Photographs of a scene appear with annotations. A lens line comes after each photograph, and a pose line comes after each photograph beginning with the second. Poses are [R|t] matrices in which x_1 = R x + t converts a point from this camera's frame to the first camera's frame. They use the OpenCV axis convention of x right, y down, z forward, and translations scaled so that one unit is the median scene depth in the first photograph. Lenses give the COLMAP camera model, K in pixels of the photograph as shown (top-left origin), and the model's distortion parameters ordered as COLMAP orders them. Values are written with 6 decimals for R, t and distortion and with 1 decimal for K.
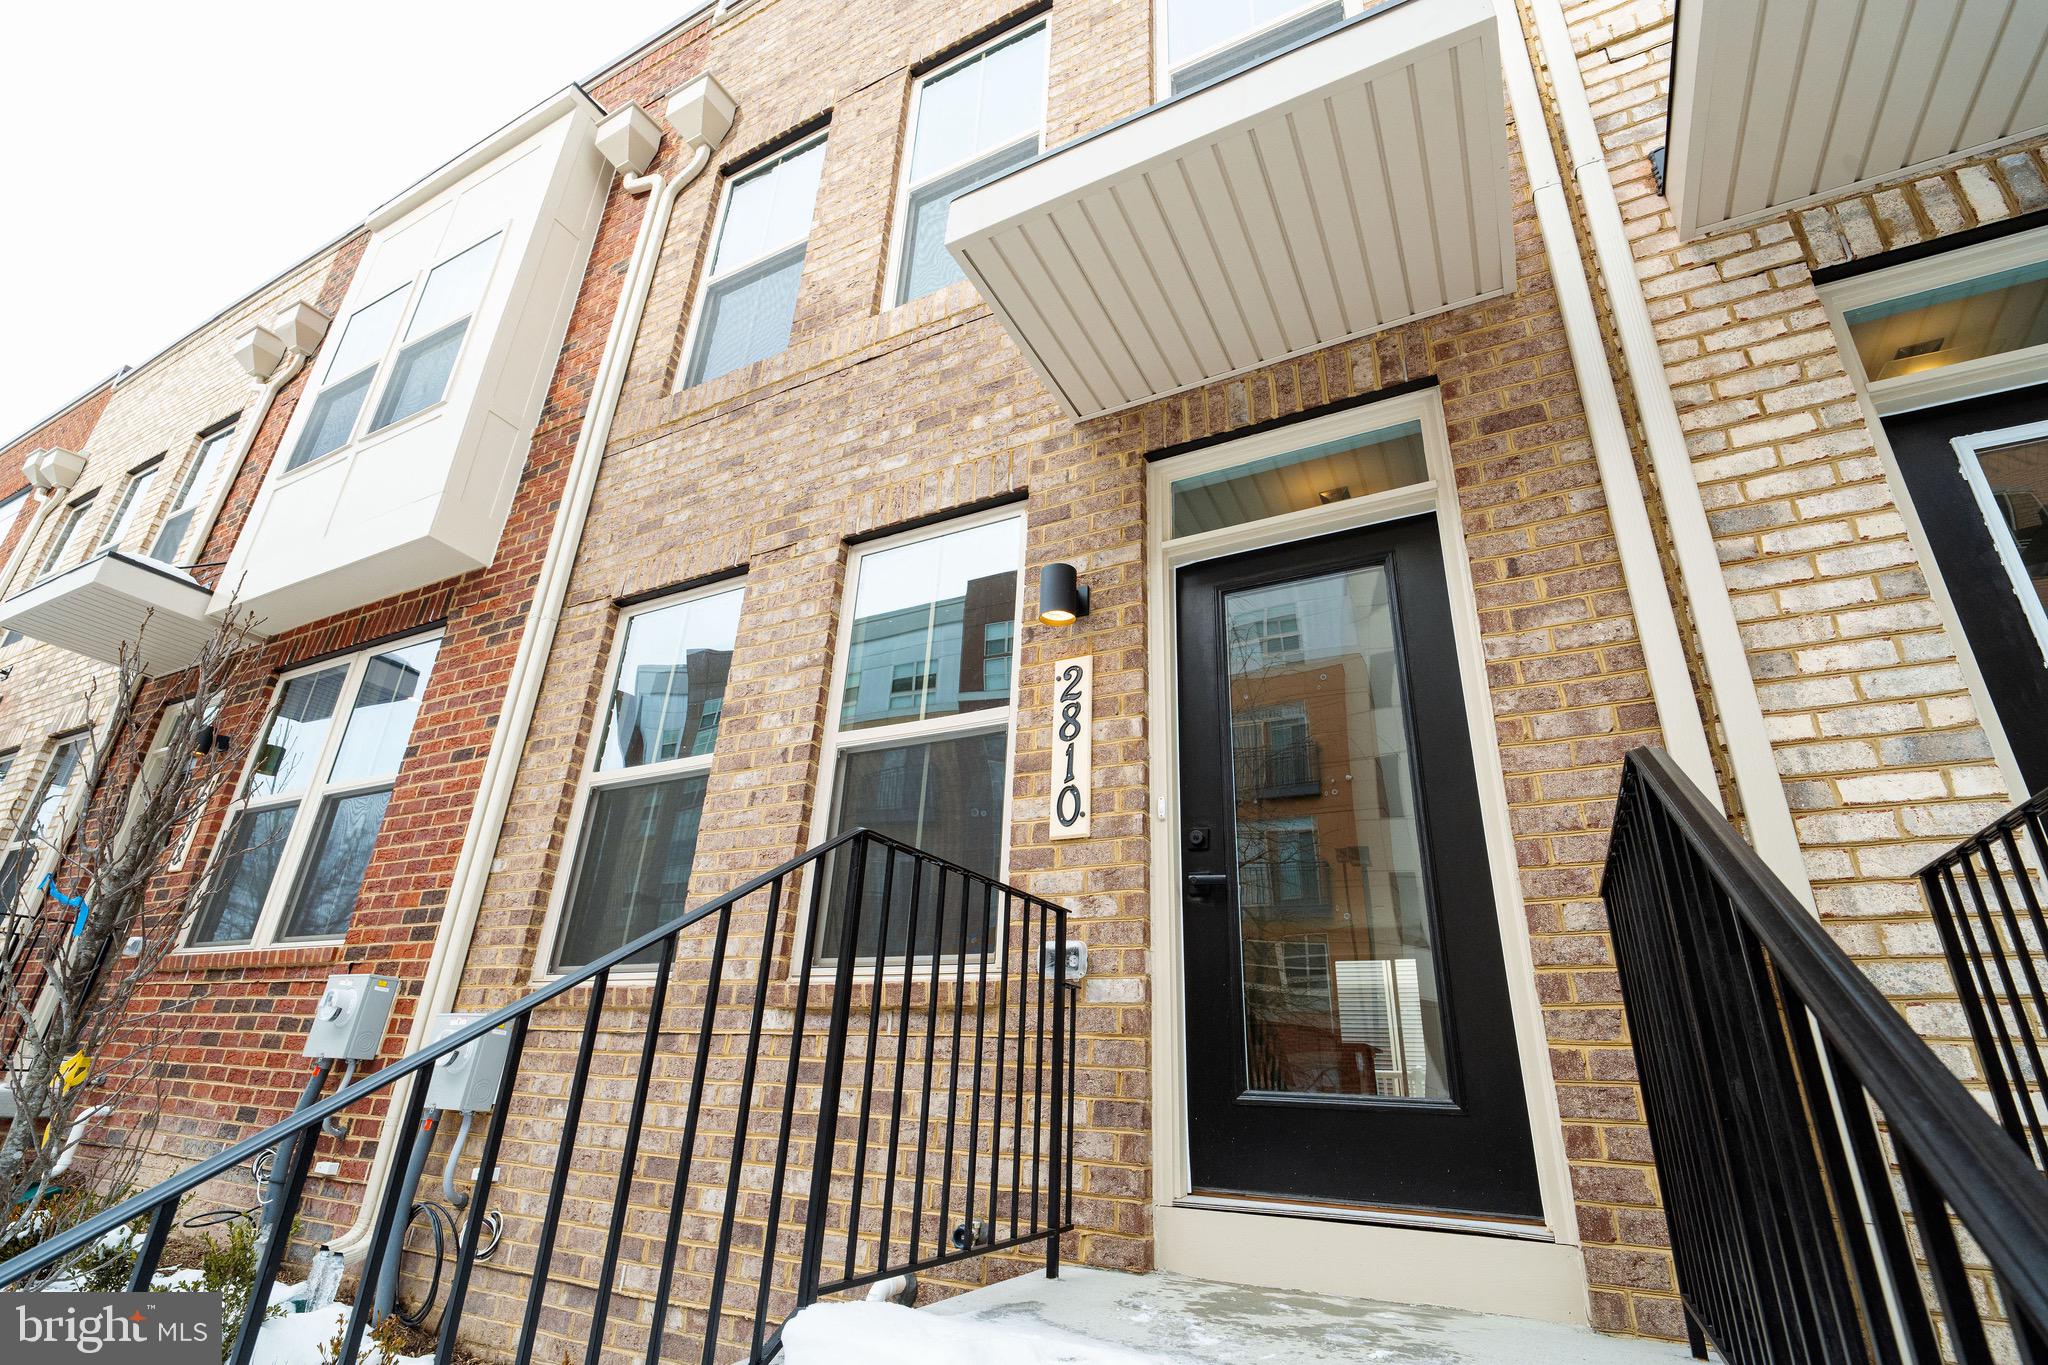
lens RADIAL K [[946.0, 0, 1022.6], [0, 946.0, 679.3], [0, 0, 1]] dist [-0.003149, -0.003480]
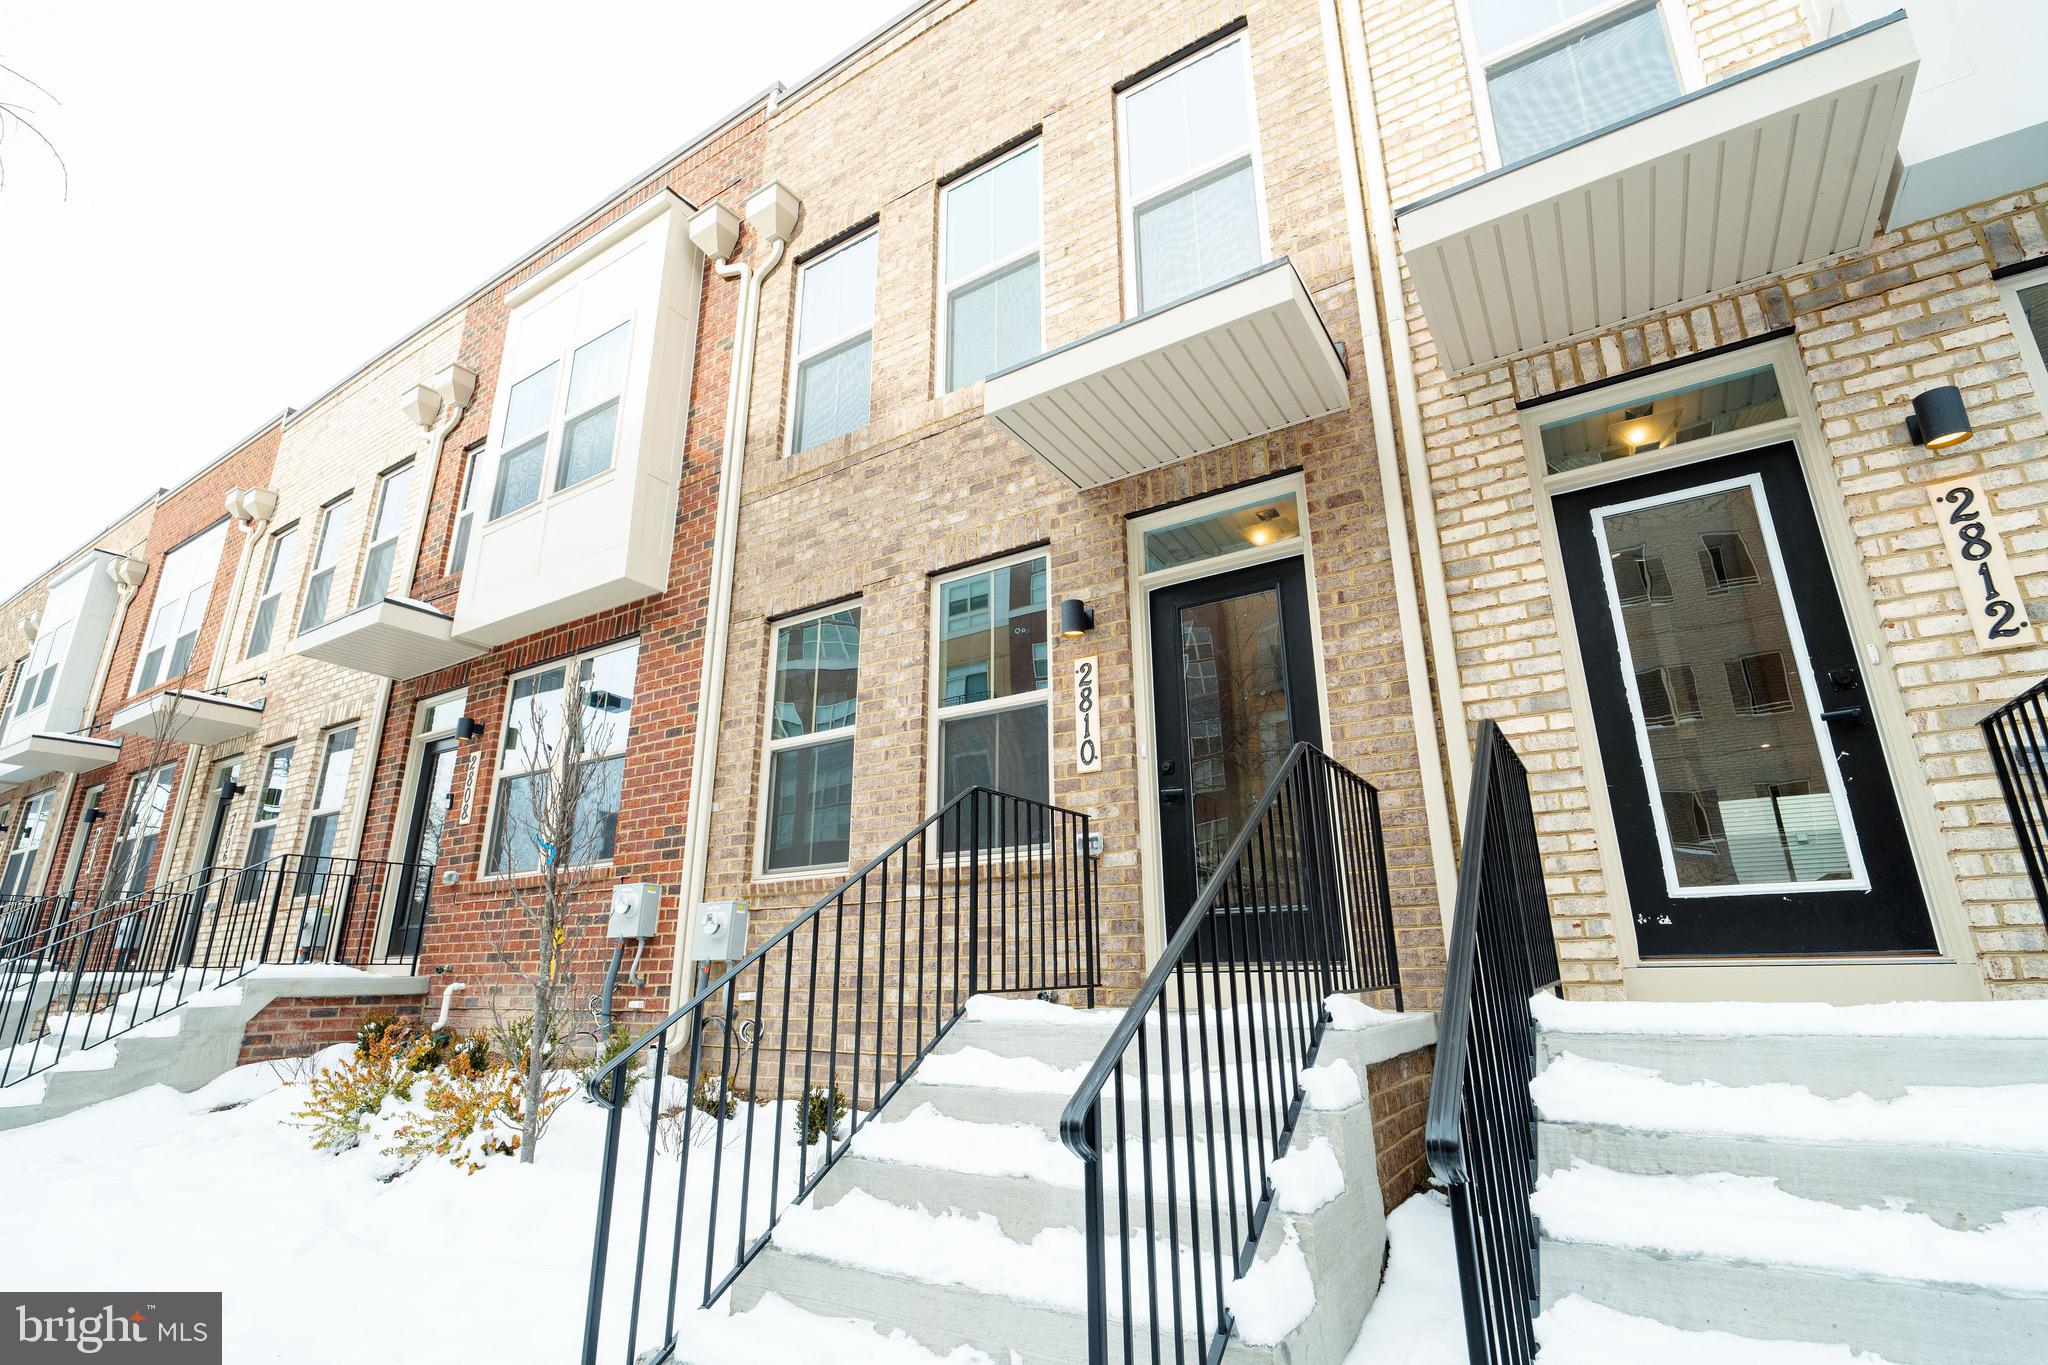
lens RADIAL K [[946.0, 0, 1019.9], [0, 946.0, 678.2], [0, 0, 1]] dist [-0.003149, -0.003480]
pose [[0.995233, -0.074110, -0.063400, 0.035820], [0.080493, 0.991221, 0.104887, -0.138279], [0.055070, -0.109491, 0.992461, -0.489205]]
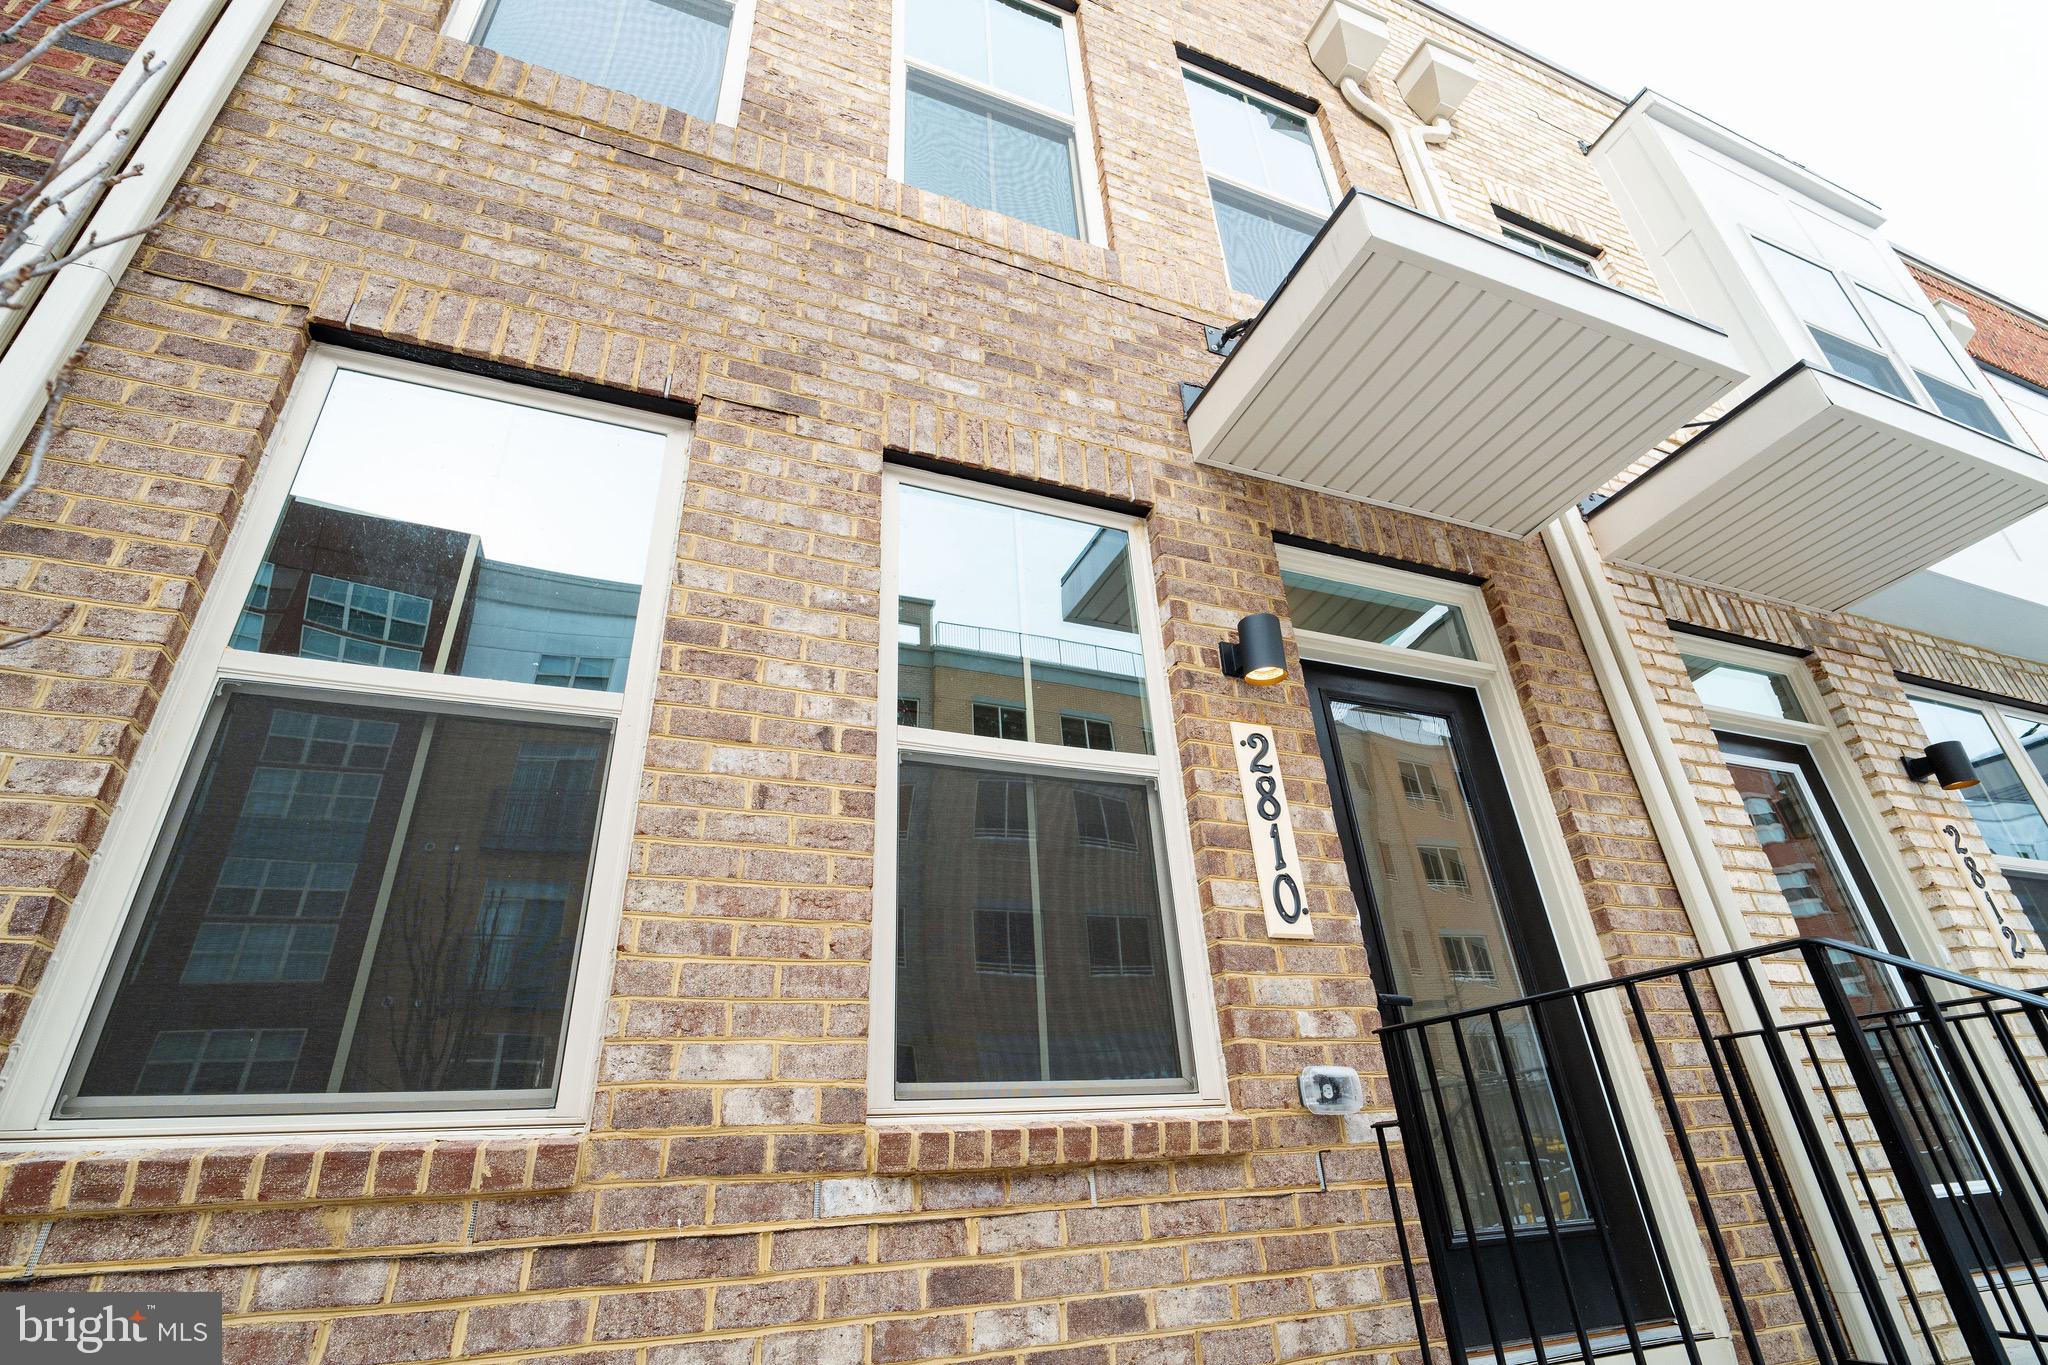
lens RADIAL K [[946.0, 0, 1020.4], [0, 946.0, 683.4], [0, 0, 1]] dist [-0.003149, -0.003480]
pose [[0.648975, 0.288798, 0.703866, -0.596861], [-0.231078, 0.956271, -0.179303, 0.123847], [-0.724869, -0.046285, 0.687330, 0.476223]]
